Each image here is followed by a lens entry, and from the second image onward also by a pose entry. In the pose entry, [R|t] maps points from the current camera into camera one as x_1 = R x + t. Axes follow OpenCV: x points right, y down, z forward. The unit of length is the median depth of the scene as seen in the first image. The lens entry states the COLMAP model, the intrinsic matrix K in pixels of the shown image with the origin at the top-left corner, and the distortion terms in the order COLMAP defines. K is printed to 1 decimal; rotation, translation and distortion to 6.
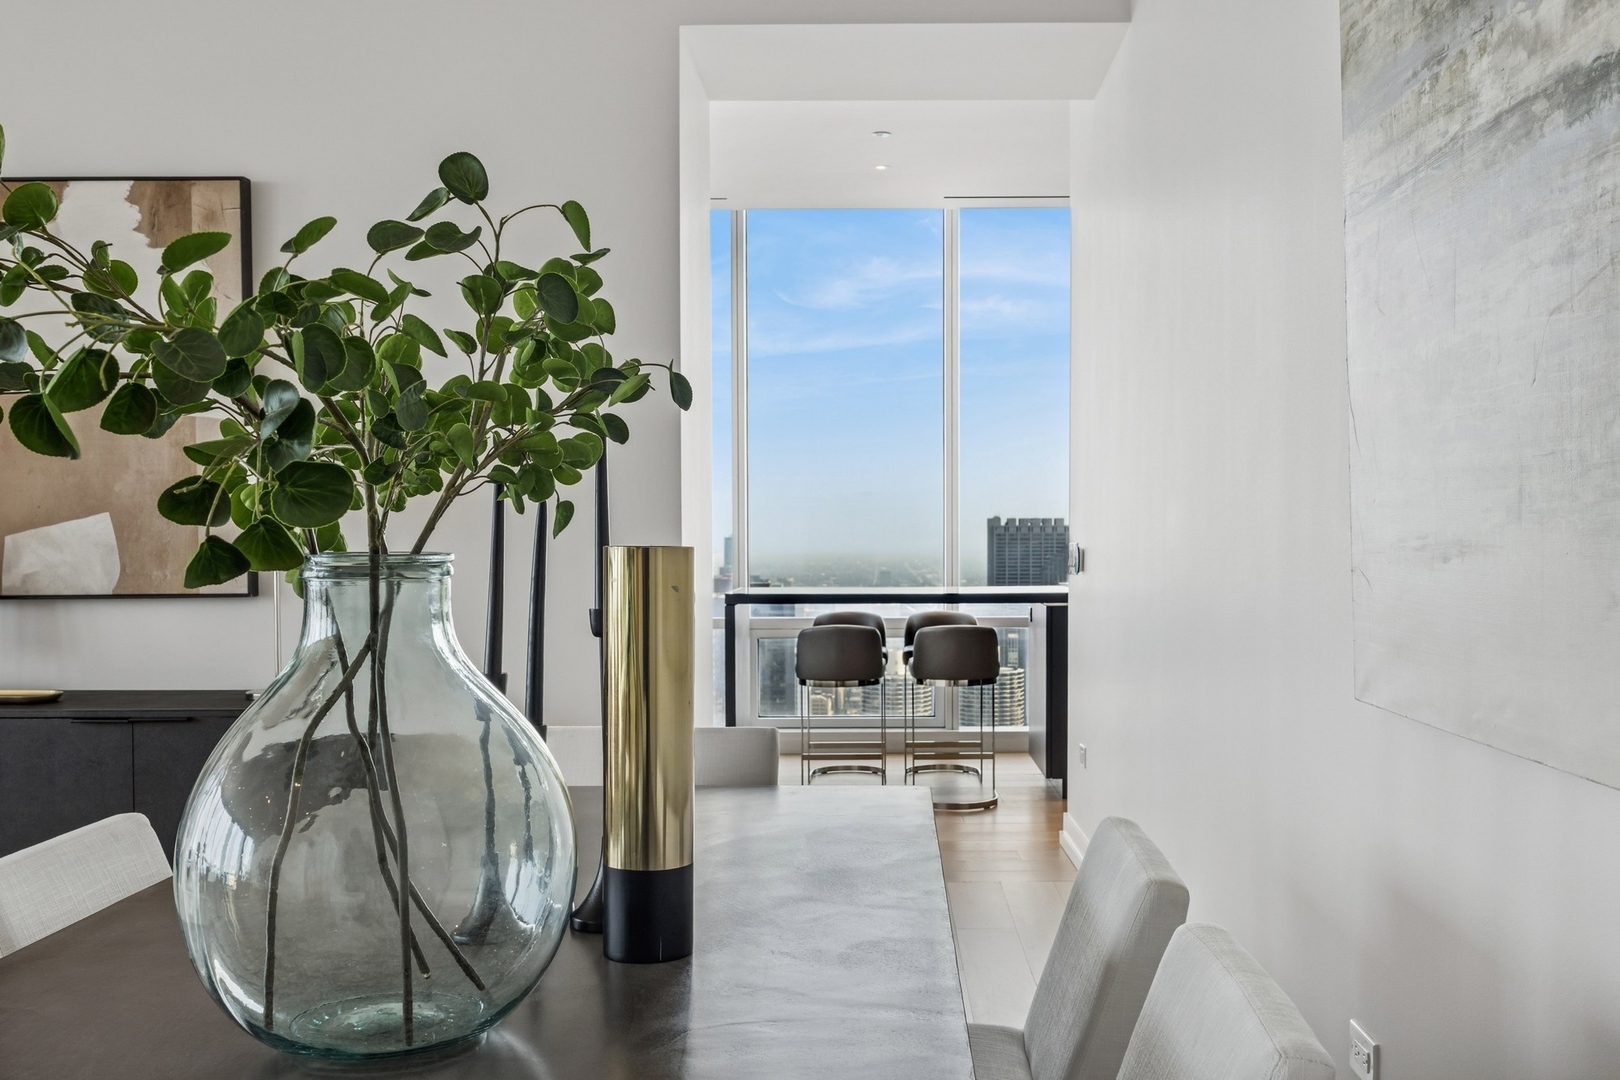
lens RADIAL K [[1585.5, 0, 816.5], [0, 1585.5, 542.7], [0, 0, 1]] dist [0.120366, 0.000000]
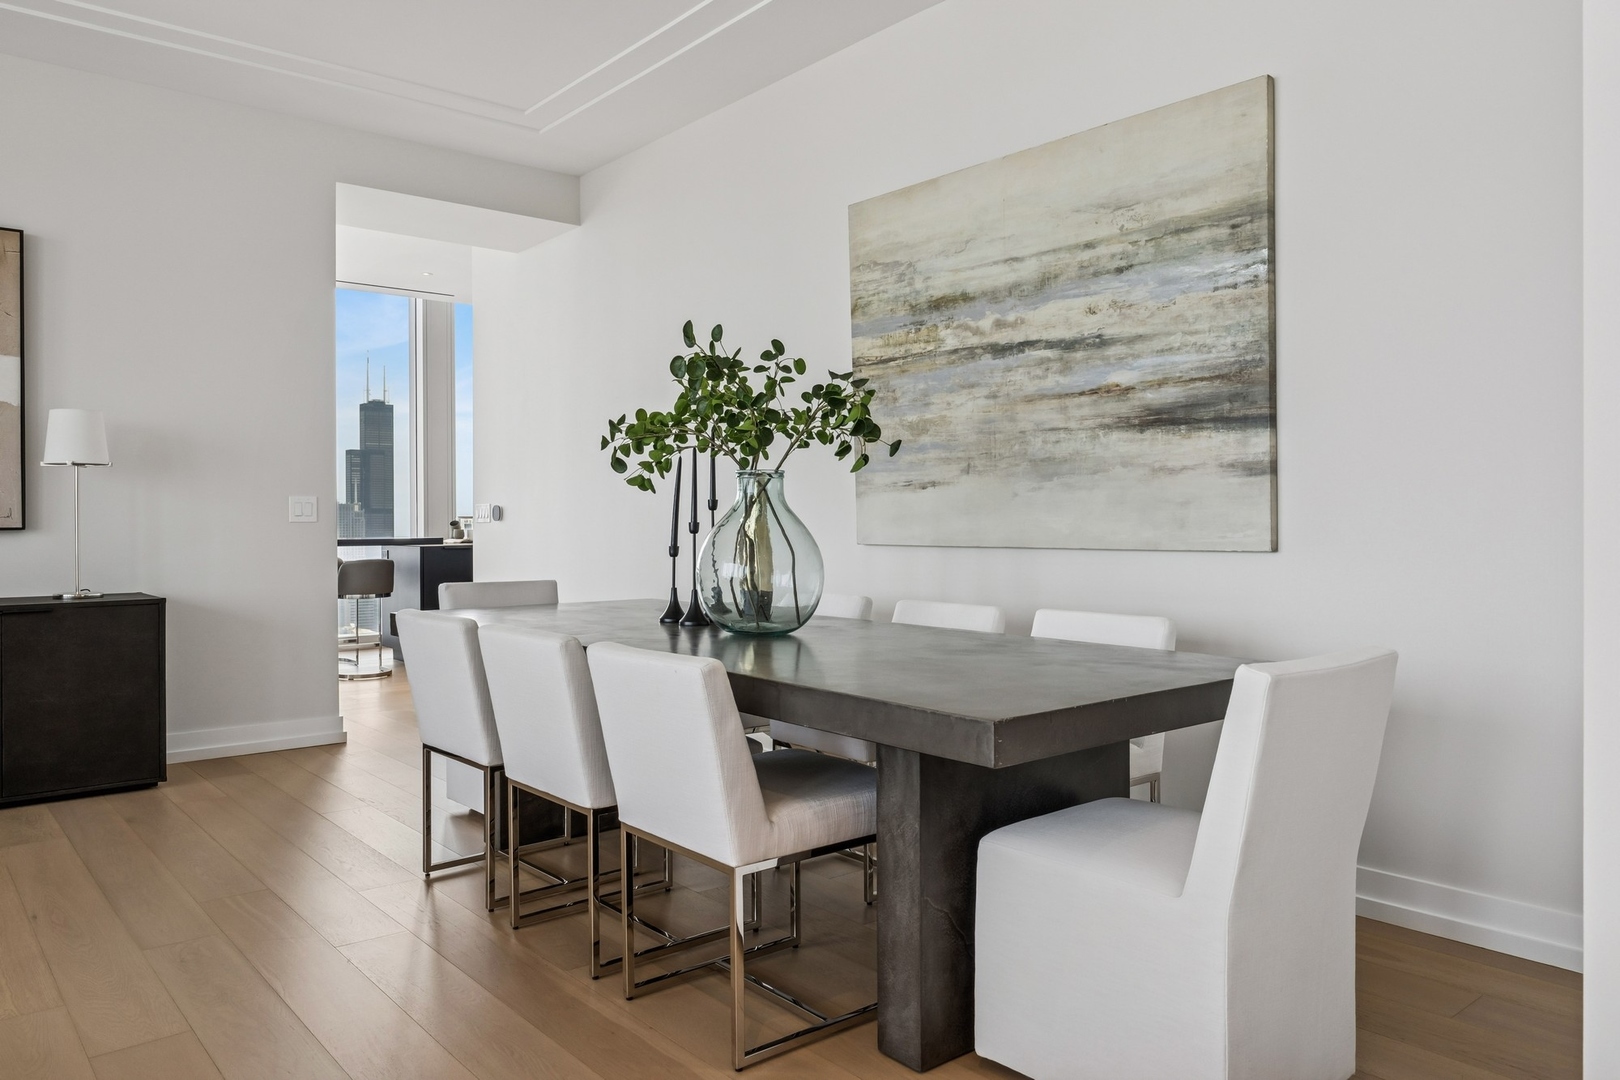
lens RADIAL K [[1131.9, 0, 809.1], [0, 1131.9, 499.9], [0, 0, 1]] dist [-0.004665, 0.005123]
pose [[0.737939, 0.012843, 0.674746, -0.537013], [0.005544, 0.999670, -0.025092, 0.037825], [-0.674845, 0.022257, 0.737624, -0.186132]]
